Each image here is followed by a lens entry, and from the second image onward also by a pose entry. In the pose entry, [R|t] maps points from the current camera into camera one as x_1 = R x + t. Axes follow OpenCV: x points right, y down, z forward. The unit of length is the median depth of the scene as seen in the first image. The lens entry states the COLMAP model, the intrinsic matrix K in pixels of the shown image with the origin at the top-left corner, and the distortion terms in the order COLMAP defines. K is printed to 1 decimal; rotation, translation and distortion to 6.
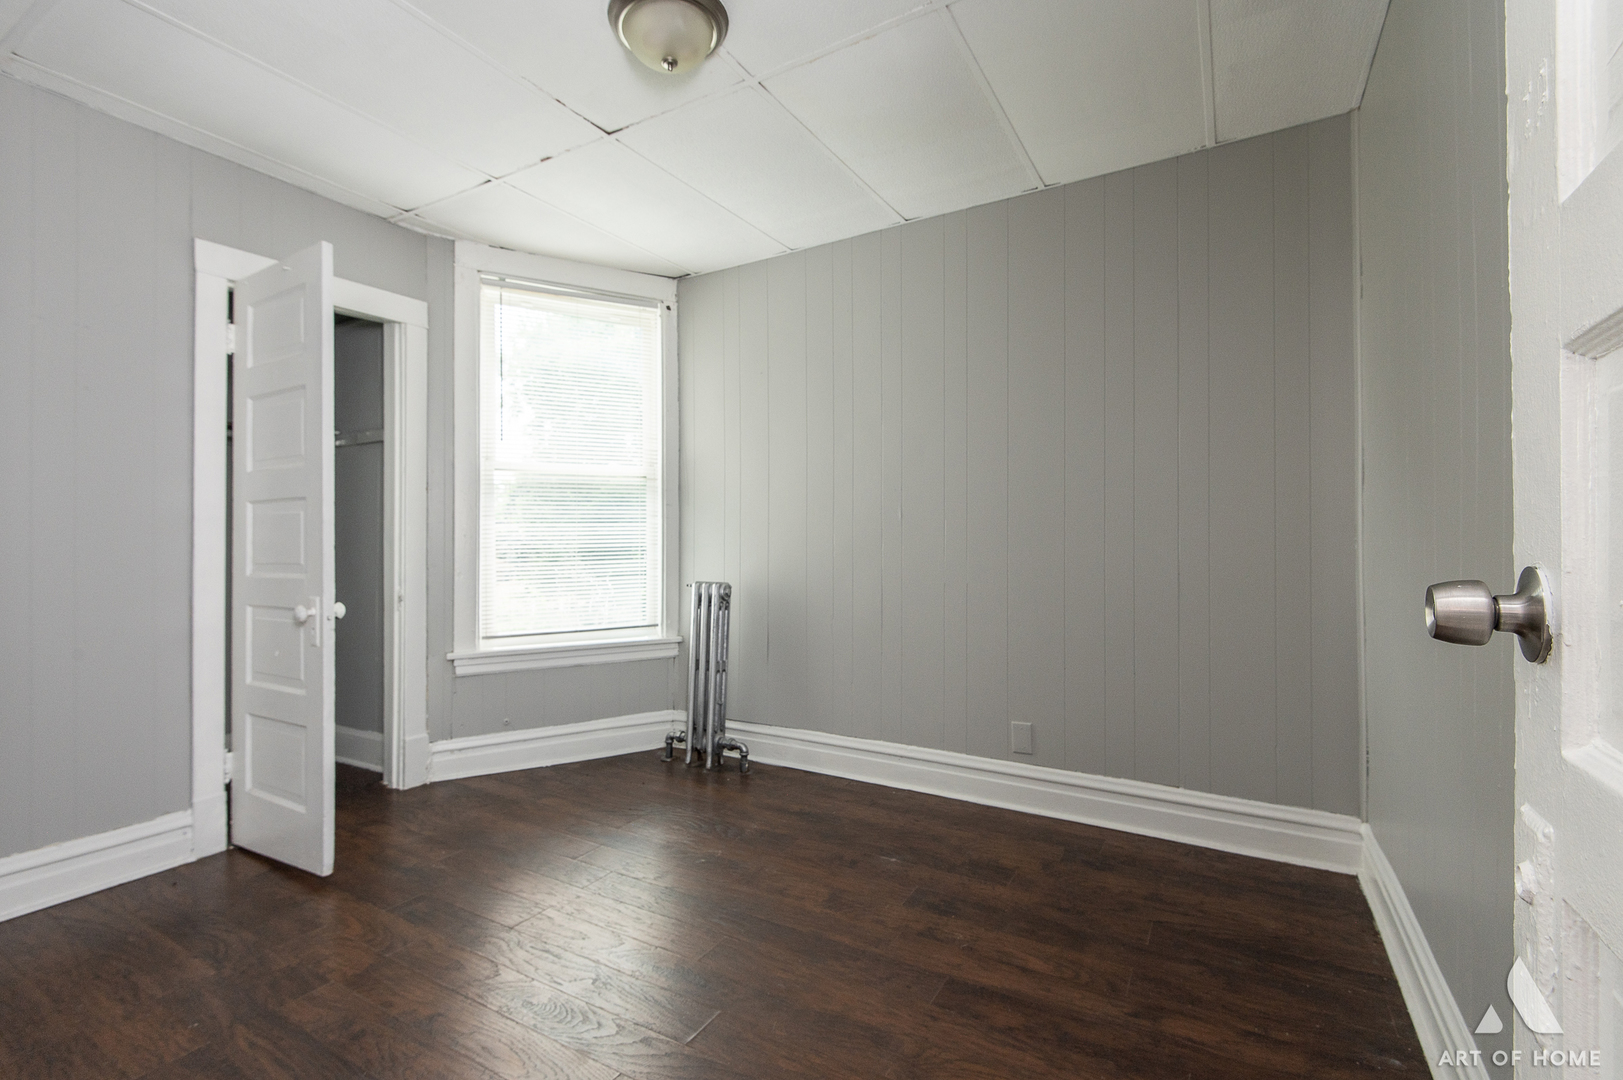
lens RADIAL K [[726.1, 0, 817.4], [0, 726.1, 539.9], [0, 0, 1]] dist [-0.003569, -0.000358]
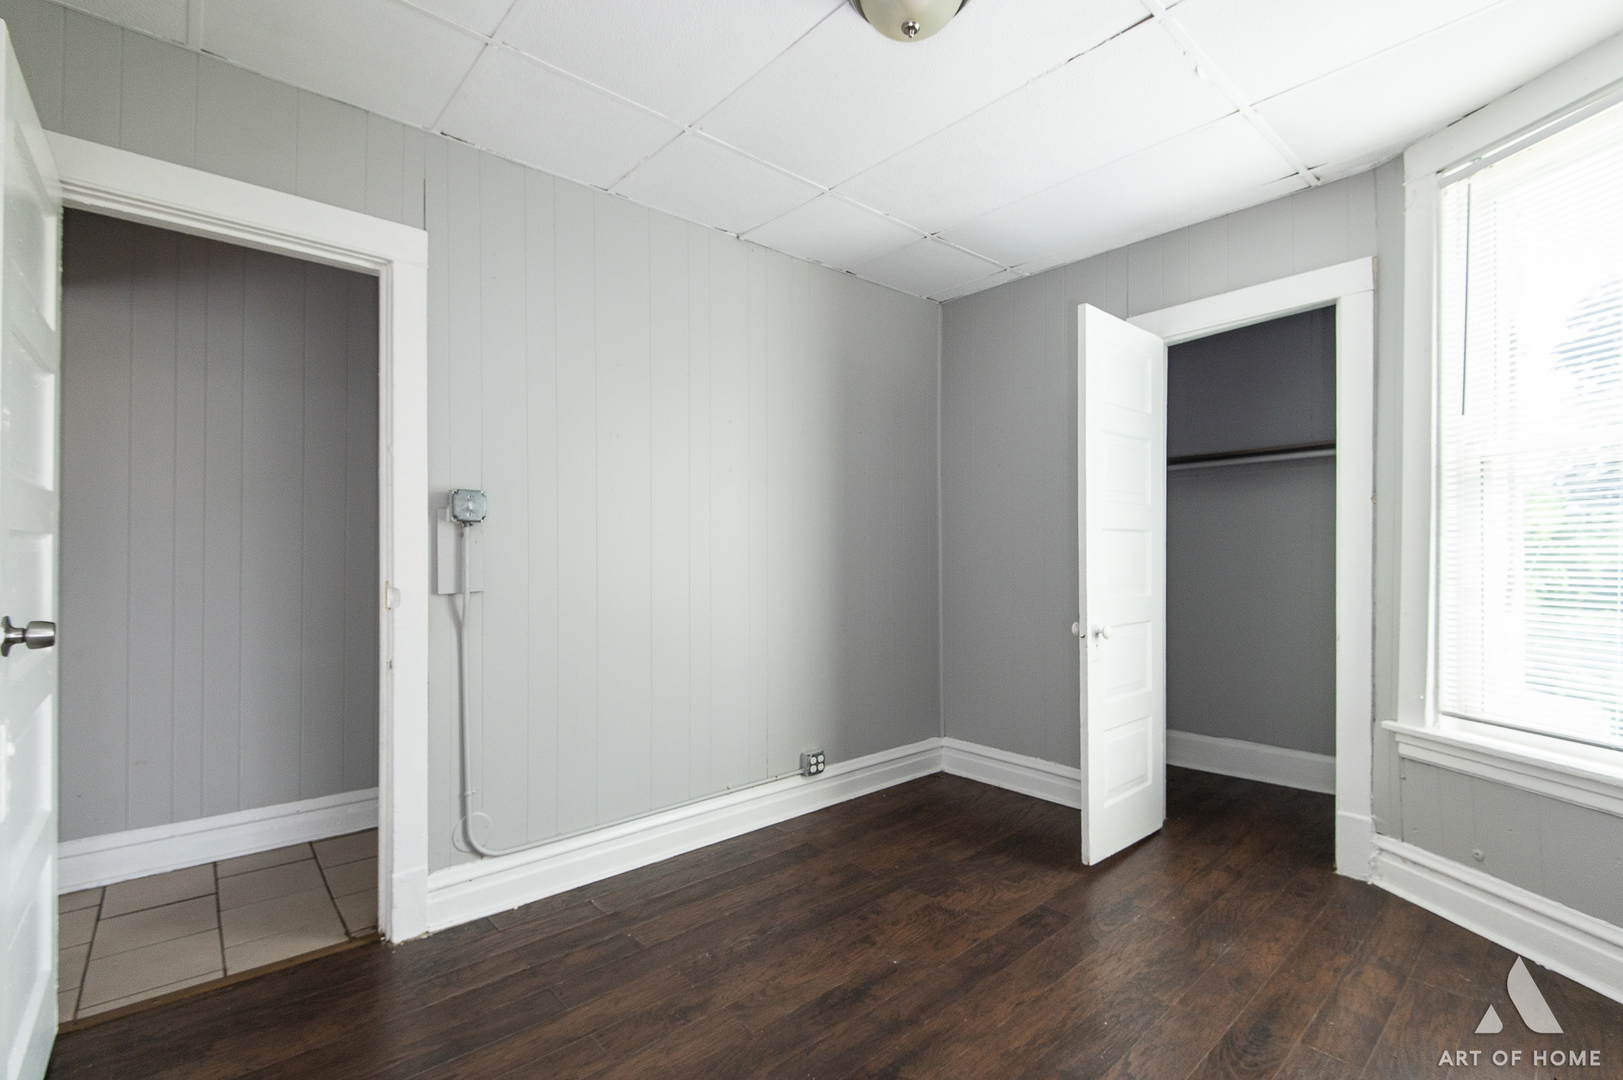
lens RADIAL K [[726.1, 0, 816.5], [0, 726.1, 544.2], [0, 0, 1]] dist [-0.003569, -0.000358]
pose [[-0.308078, -0.010348, -0.951305, 0.365075], [-0.006194, 0.999941, -0.008871, -0.011365], [0.951341, 0.003159, -0.308124, 0.671431]]
